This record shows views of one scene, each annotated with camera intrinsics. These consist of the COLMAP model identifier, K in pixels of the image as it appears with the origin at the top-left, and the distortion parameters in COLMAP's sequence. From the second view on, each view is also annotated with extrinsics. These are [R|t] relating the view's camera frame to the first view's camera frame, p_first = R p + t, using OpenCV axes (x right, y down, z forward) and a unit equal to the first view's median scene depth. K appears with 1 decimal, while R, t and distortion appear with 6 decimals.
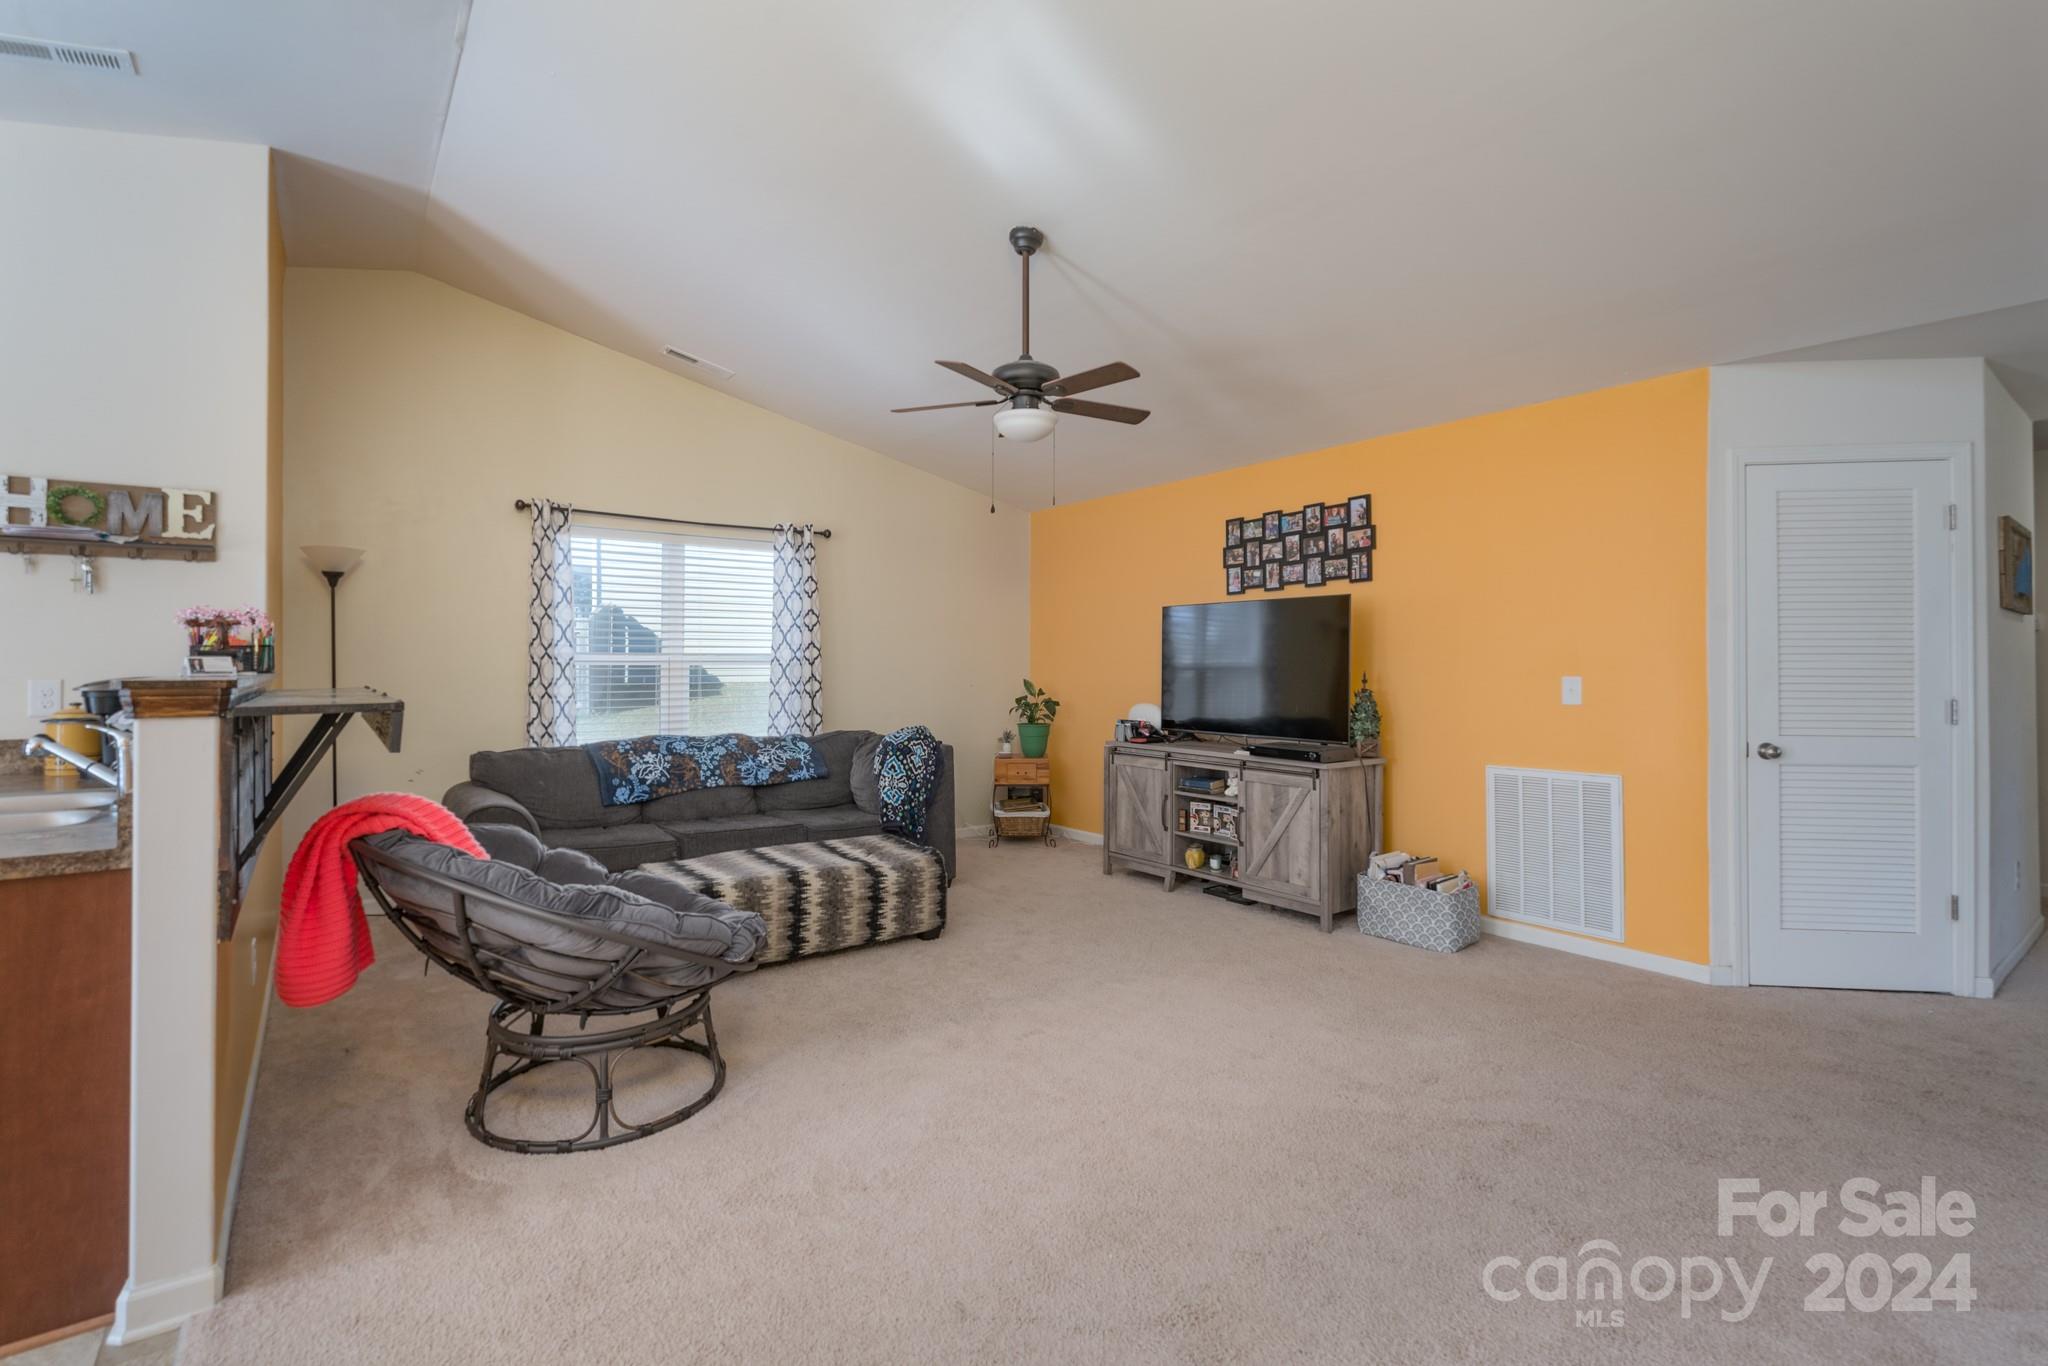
lens RADIAL K [[925.7, 0, 1017.9], [0, 925.7, 662.0], [0, 0, 1]] dist [-0.006967, 0.001130]
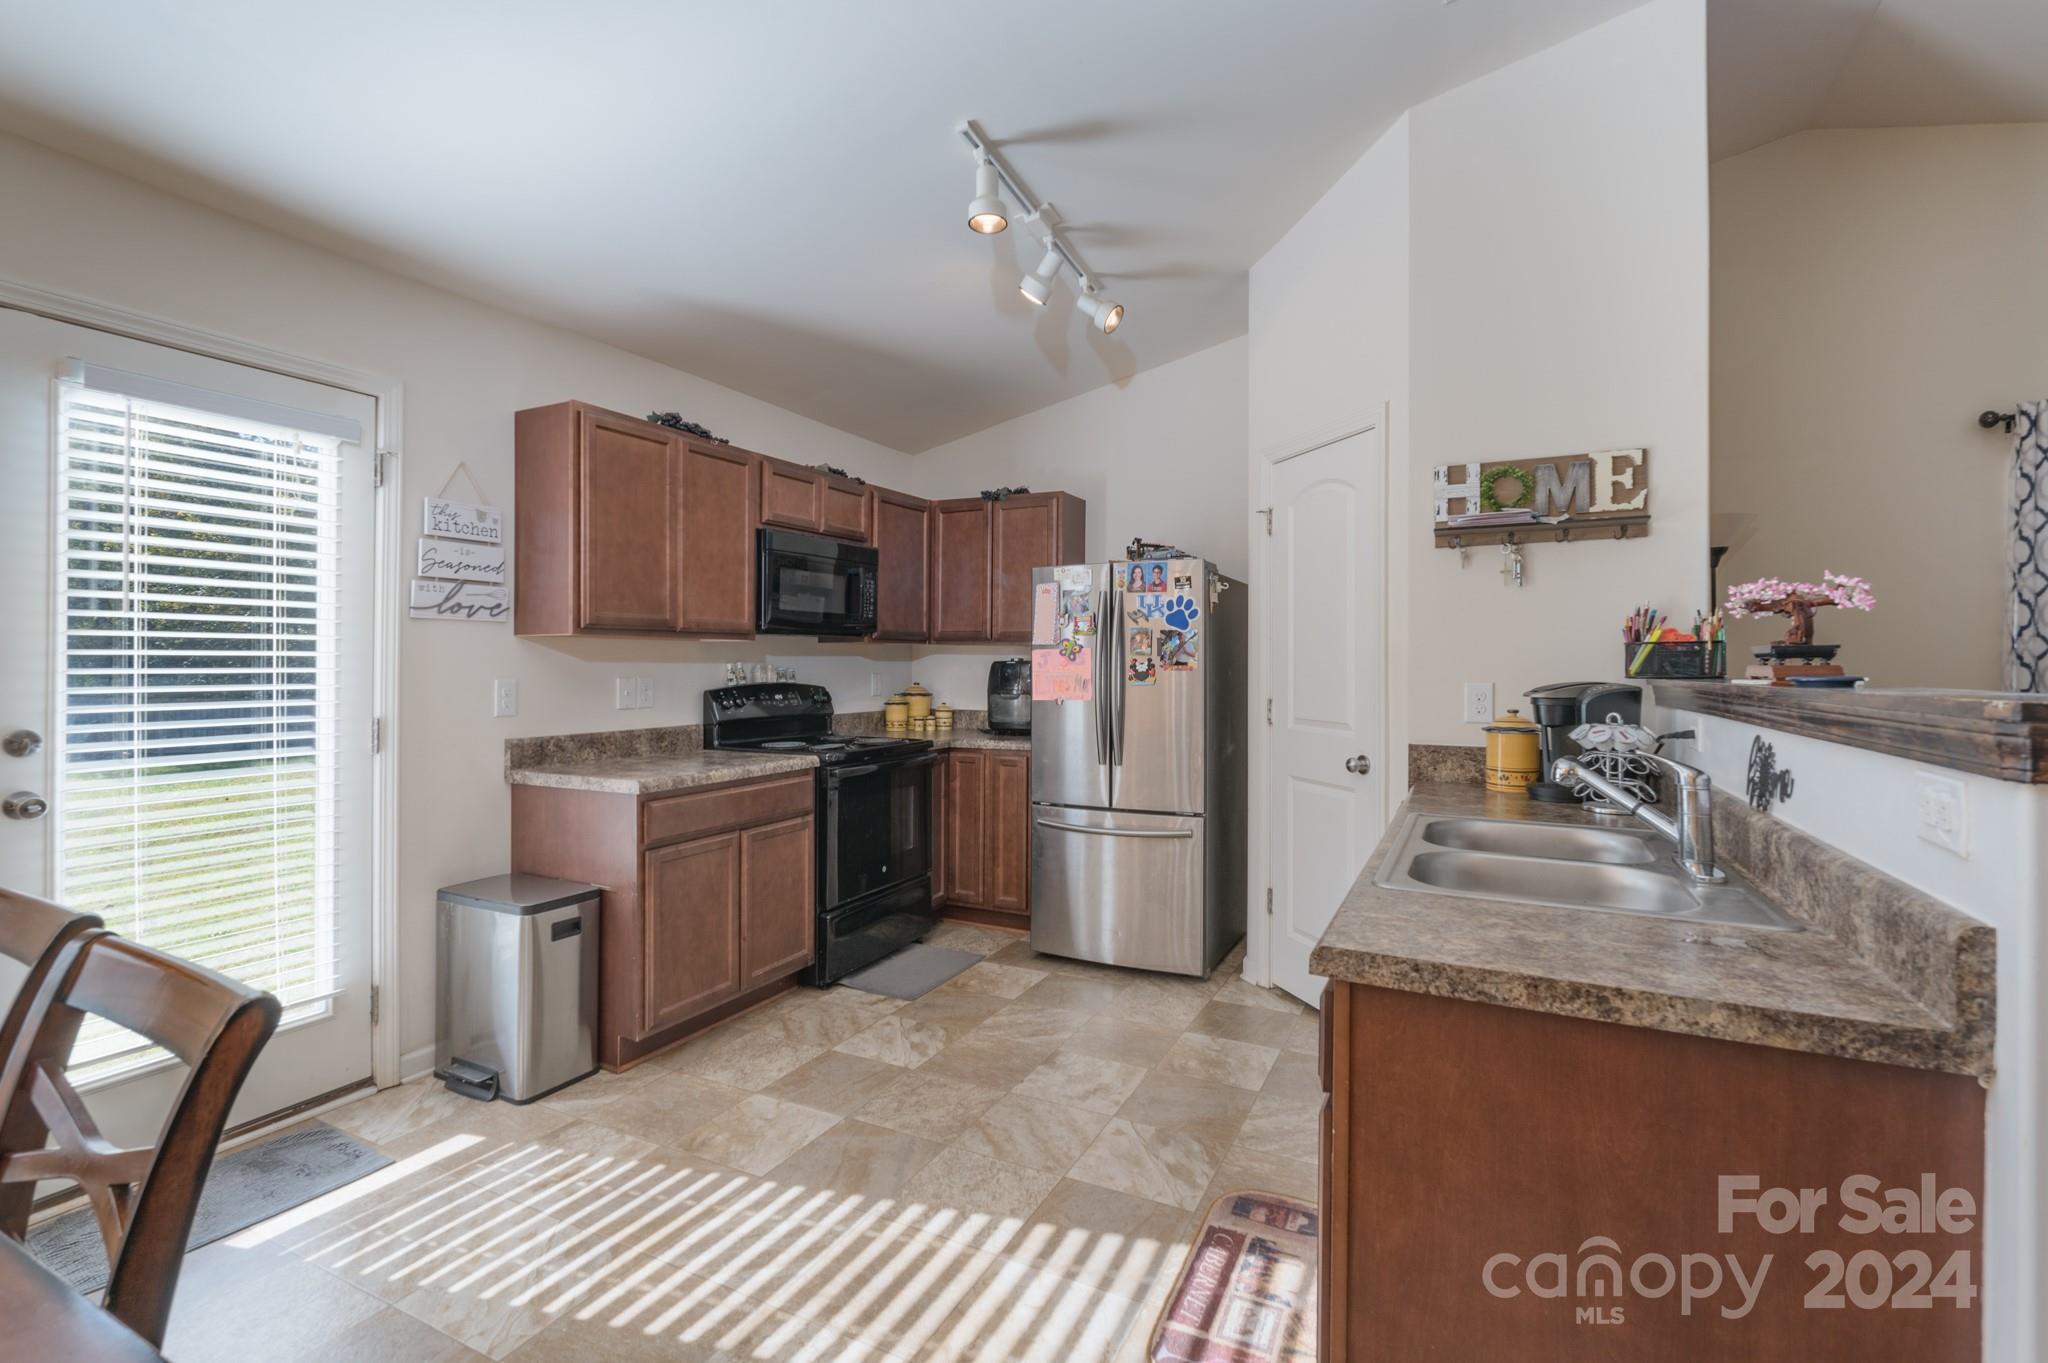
lens RADIAL K [[925.7, 0, 1022.0], [0, 925.7, 656.2], [0, 0, 1]] dist [-0.006967, 0.001130]
pose [[0.445620, -0.006332, -0.895200, -0.290028], [-0.000795, 0.999972, -0.007469, 0.000051], [0.895222, 0.004040, 0.445603, 0.121515]]
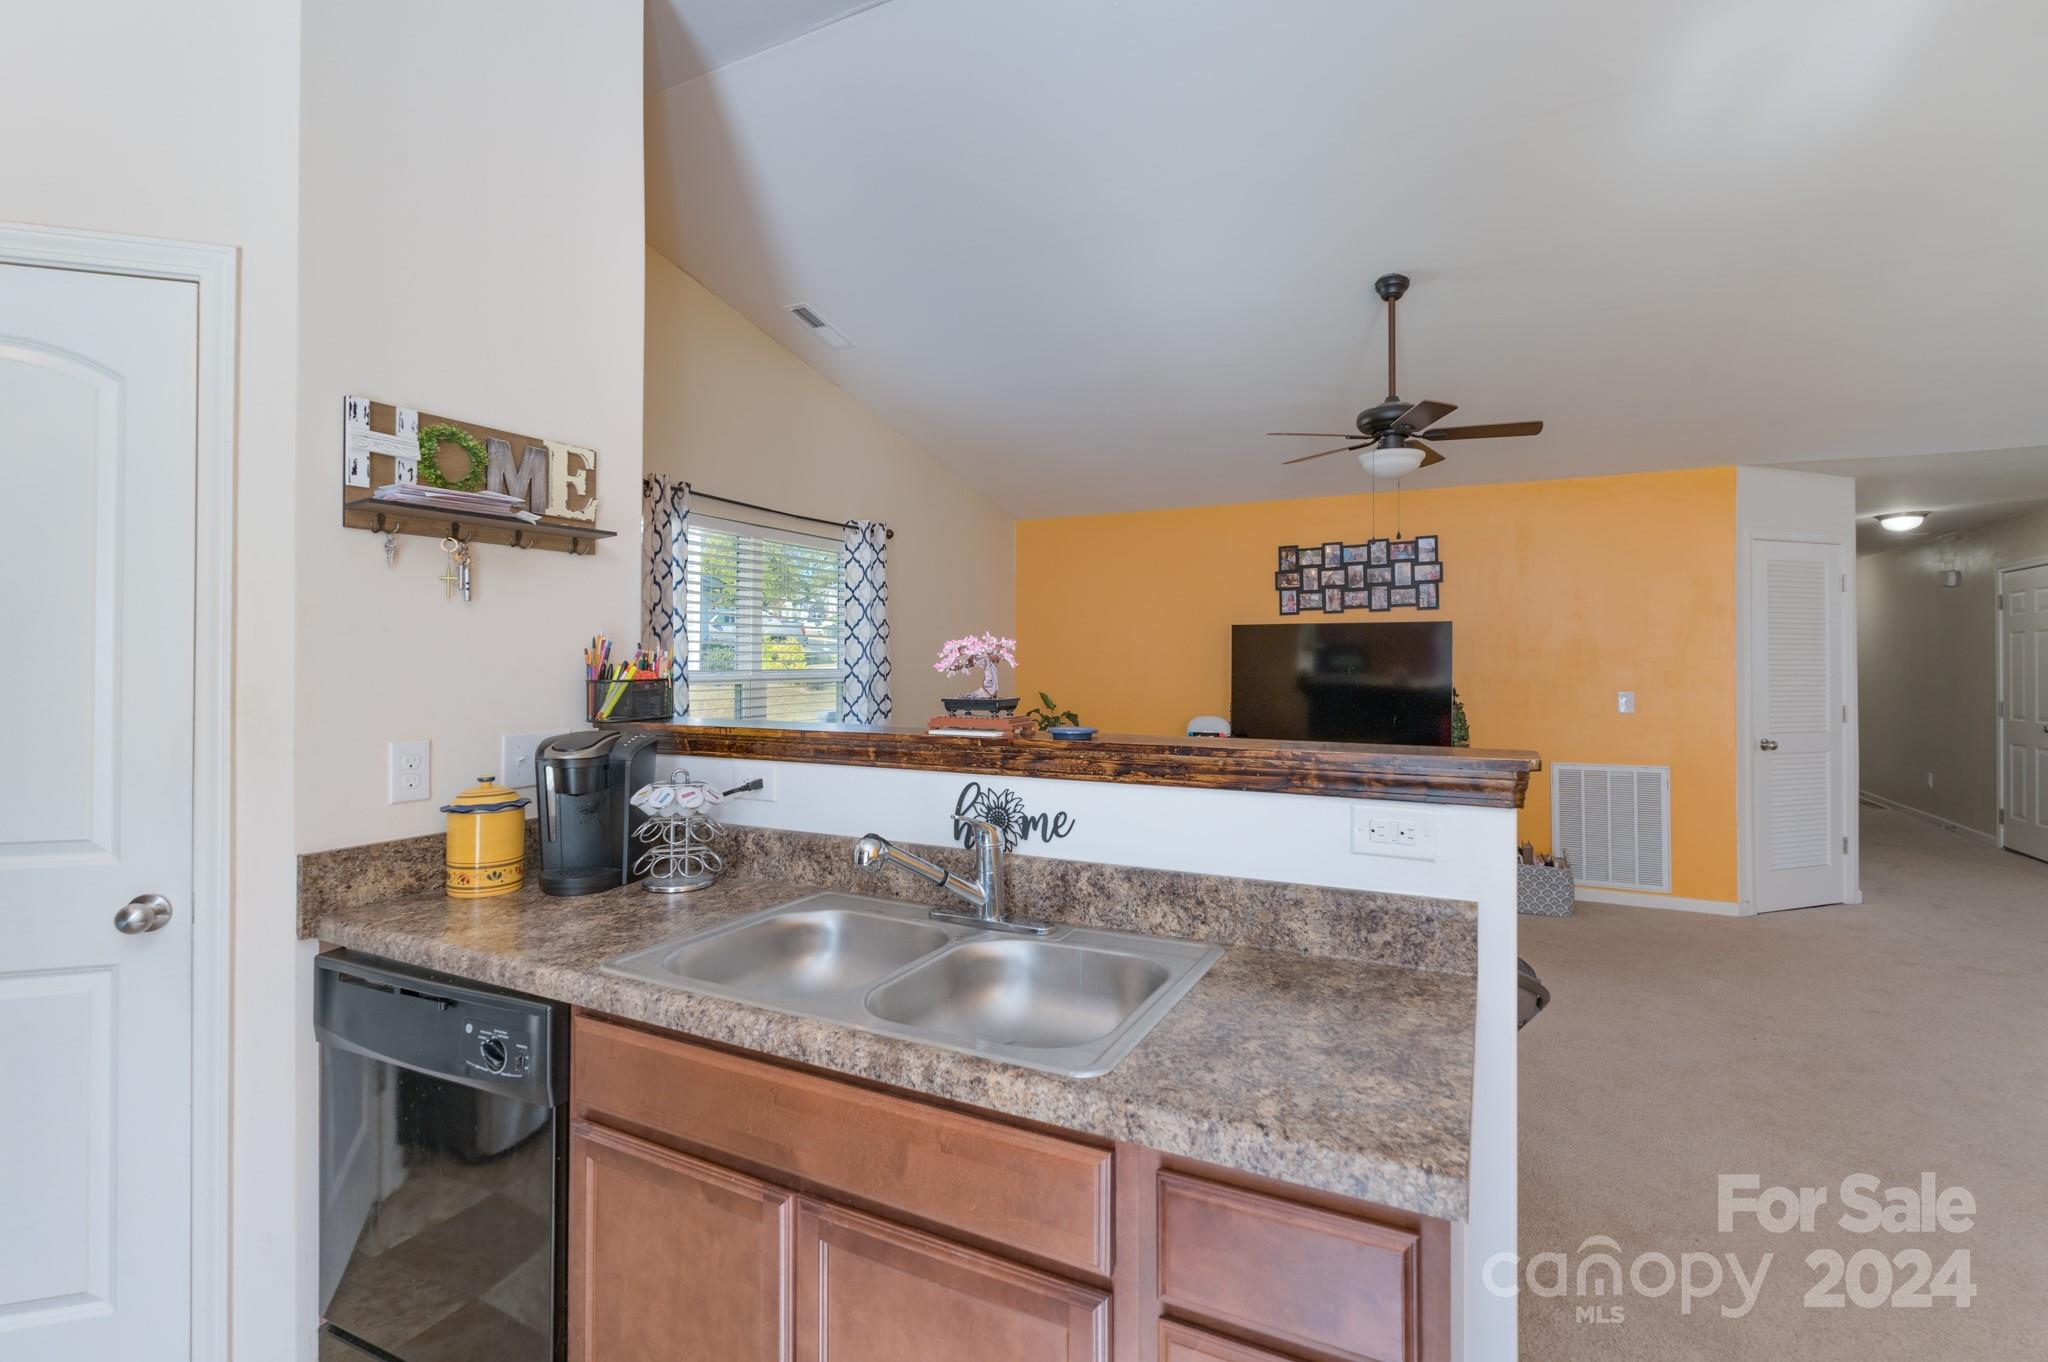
lens RADIAL K [[925.7, 0, 1025.2], [0, 925.7, 657.2], [0, 0, 1]] dist [-0.006967, 0.001130]
pose [[0.899153, 0.003430, 0.437621, -0.636651], [-0.003006, 0.999994, -0.001663, -0.024175], [-0.437624, 0.000180, 0.899158, 0.181771]]
